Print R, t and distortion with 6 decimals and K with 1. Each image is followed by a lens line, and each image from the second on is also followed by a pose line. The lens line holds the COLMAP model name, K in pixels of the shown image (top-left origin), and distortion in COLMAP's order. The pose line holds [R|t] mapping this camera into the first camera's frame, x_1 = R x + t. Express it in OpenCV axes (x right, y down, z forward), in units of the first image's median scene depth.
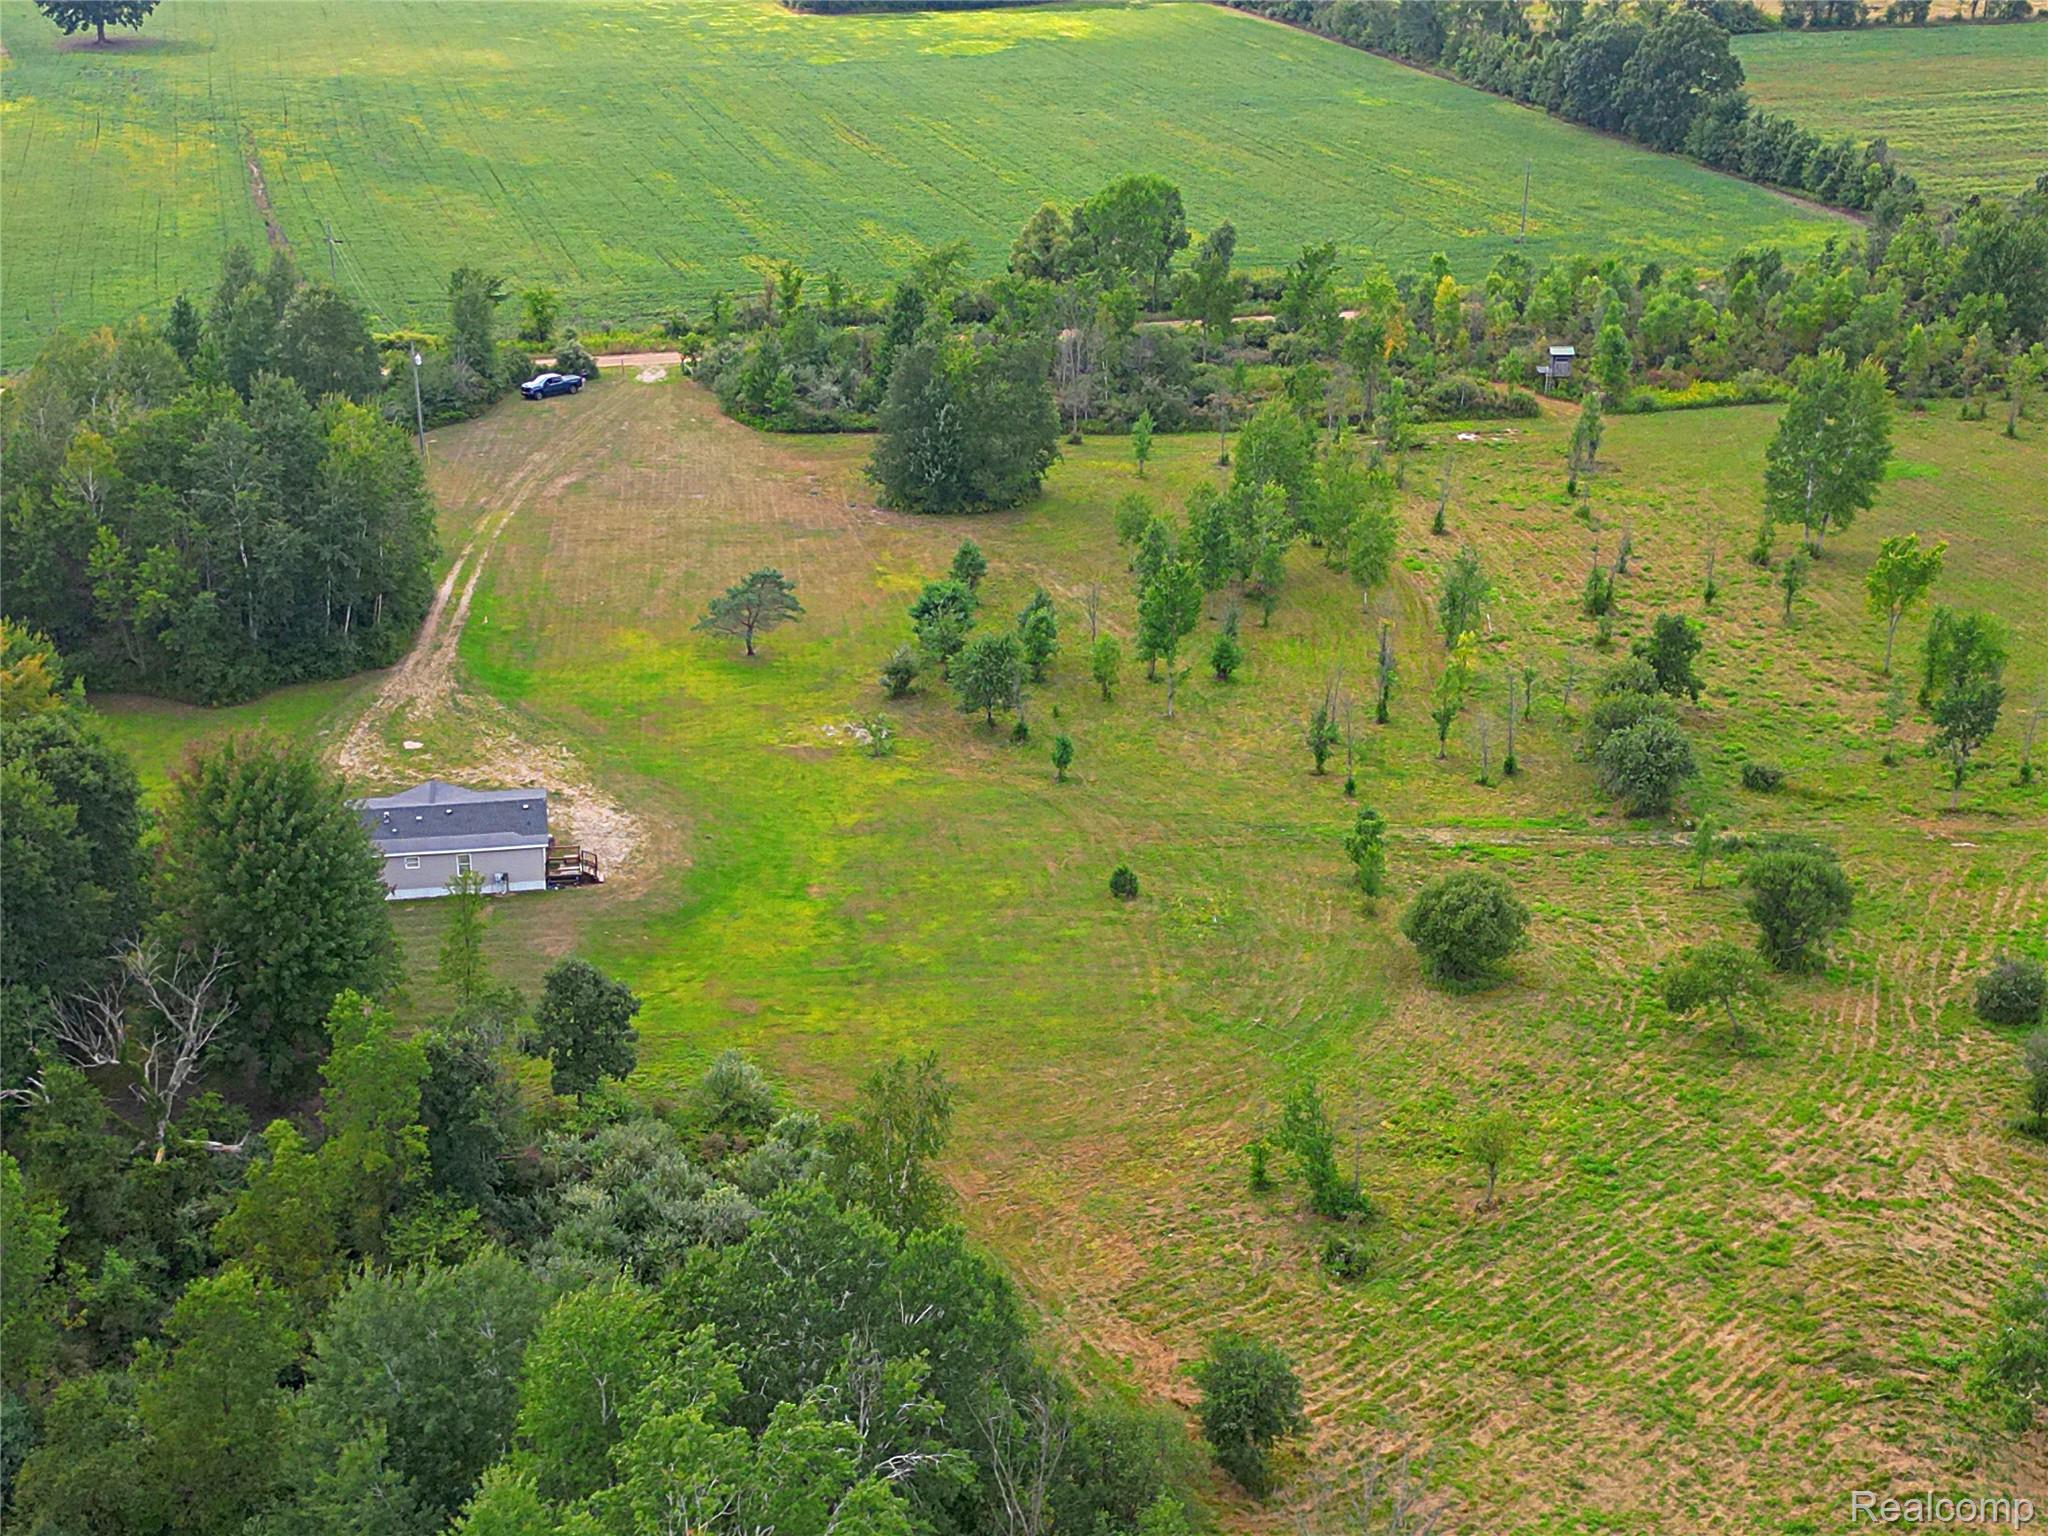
lens RADIAL K [[2815.2, 0, 1026.0], [0, 2815.2, 758.9], [0, 0, 1]] dist [0.201621, -0.617300]
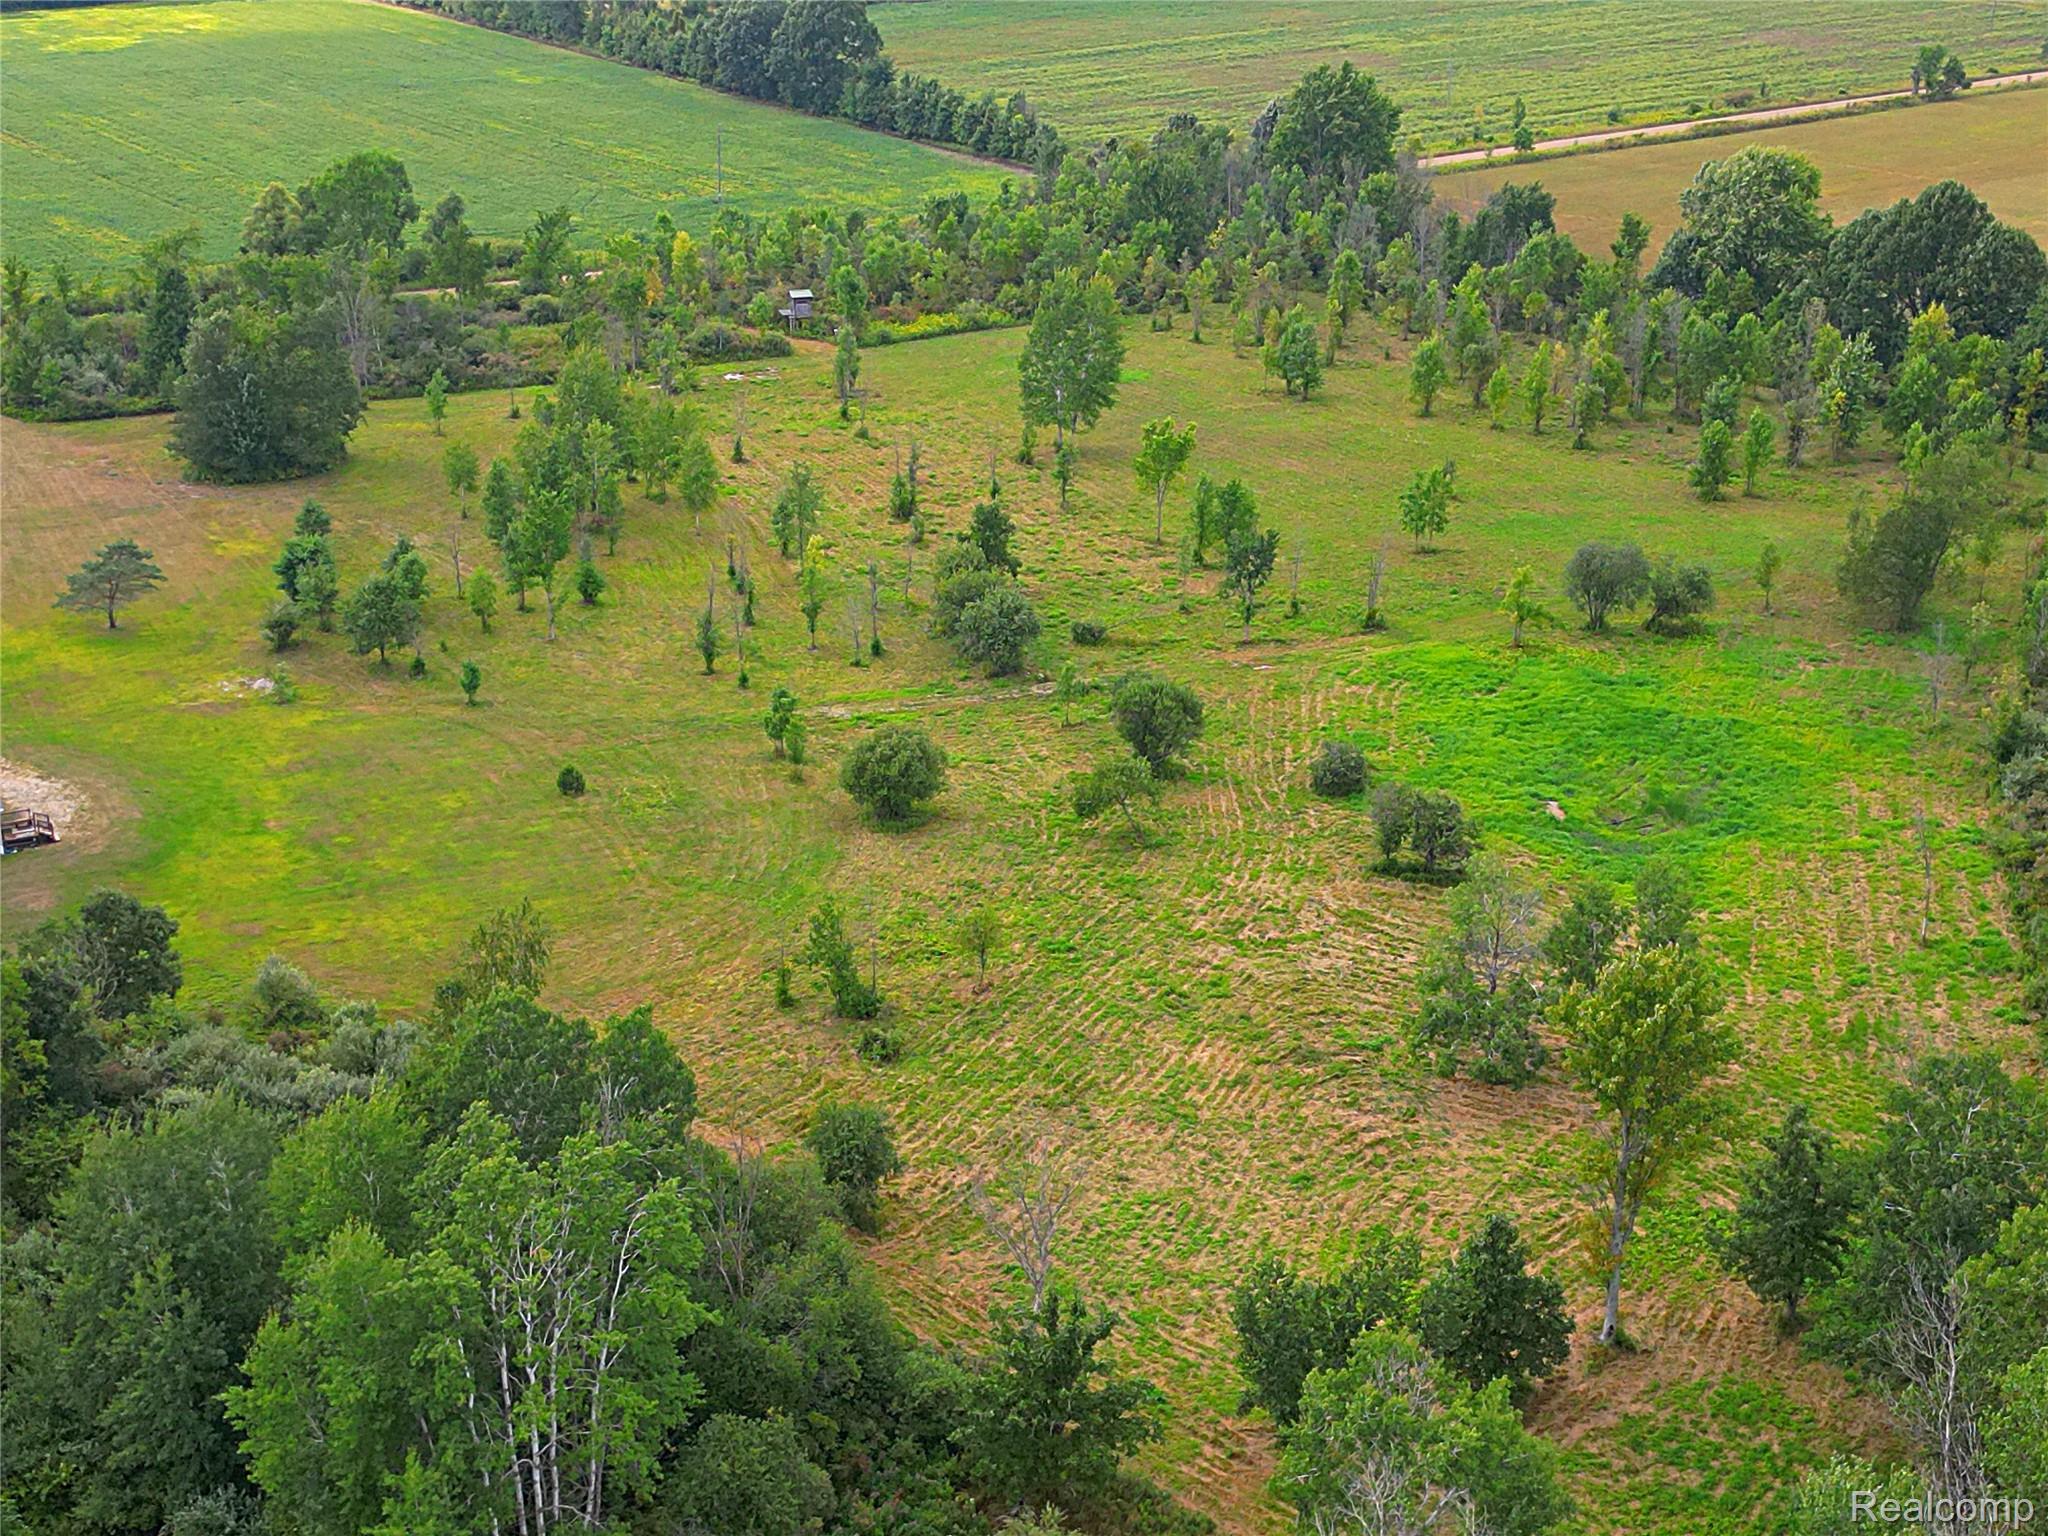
lens RADIAL K [[2815.2, 0, 1026.0], [0, 2815.2, 758.9], [0, 0, 1]] dist [0.201621, -0.617300]
pose [[0.947680, -0.119060, 0.296189, -0.103516], [0.118328, 0.992764, 0.020466, 0.029393], [-0.296482, 0.015653, 0.954910, -0.073936]]
